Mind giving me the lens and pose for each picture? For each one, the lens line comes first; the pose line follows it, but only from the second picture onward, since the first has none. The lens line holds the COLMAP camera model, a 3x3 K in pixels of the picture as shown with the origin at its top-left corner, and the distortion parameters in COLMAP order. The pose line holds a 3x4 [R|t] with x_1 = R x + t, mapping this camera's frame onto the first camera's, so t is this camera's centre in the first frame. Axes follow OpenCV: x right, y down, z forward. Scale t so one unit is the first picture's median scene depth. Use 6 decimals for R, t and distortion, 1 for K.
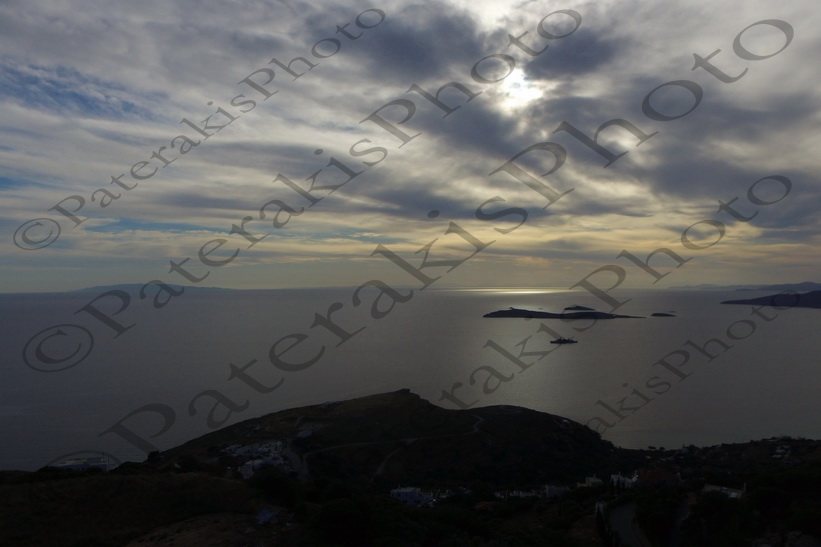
lens RADIAL K [[589.6, 0, 372.7], [0, 589.6, 331.4], [0, 0, 1]] dist [-0.114772, 0.076445]
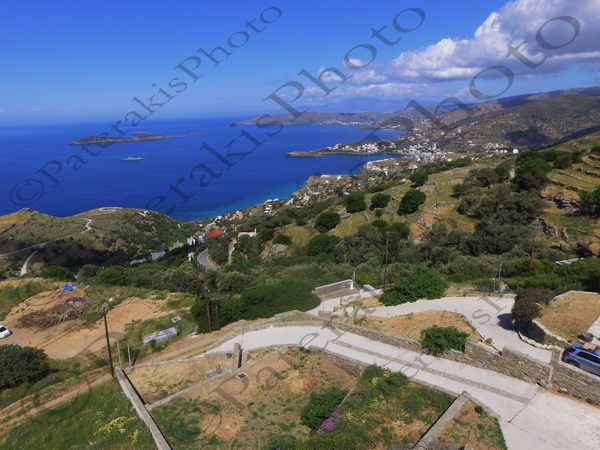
lens RADIAL K [[402.6, 0, 296.1], [0, 402.6, 223.3], [0, 0, 1]] dist [-0.124949, 0.088035]
pose [[0.757778, -0.187945, 0.624859, -0.175043], [0.067359, 0.975036, 0.211584, -0.061027], [-0.649026, -0.118243, 0.751521, -0.237358]]
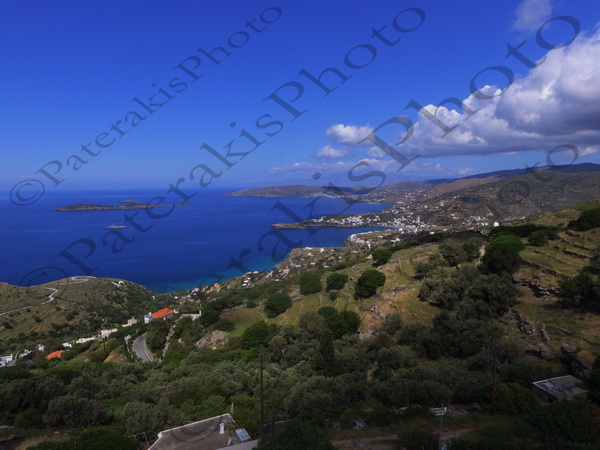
lens RADIAL K [[402.6, 0, 295.6], [0, 402.6, 222.8], [0, 0, 1]] dist [-0.124949, 0.088035]
pose [[0.739481, -0.063339, 0.670190, 0.019258], [0.052287, 0.997960, 0.036624, -0.053224], [-0.671143, 0.007960, 0.741285, -0.197184]]
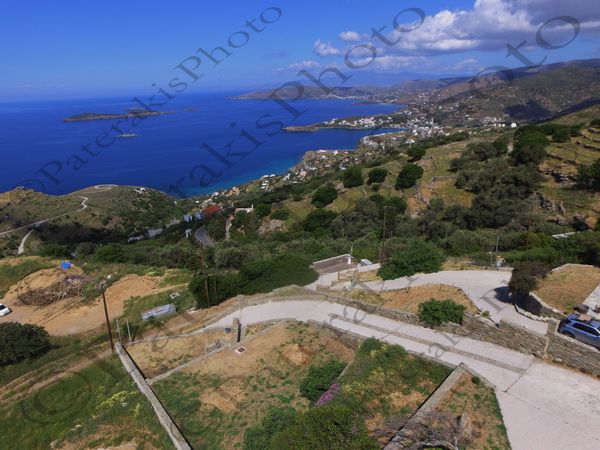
lens RADIAL K [[402.6, 0, 296.1], [0, 402.6, 223.1], [0, 0, 1]] dist [-0.124949, 0.088035]
pose [[0.751436, -0.231281, 0.617942, -0.174311], [0.073411, 0.960043, 0.270052, -0.059758], [-0.655709, -0.157563, 0.738390, -0.235677]]
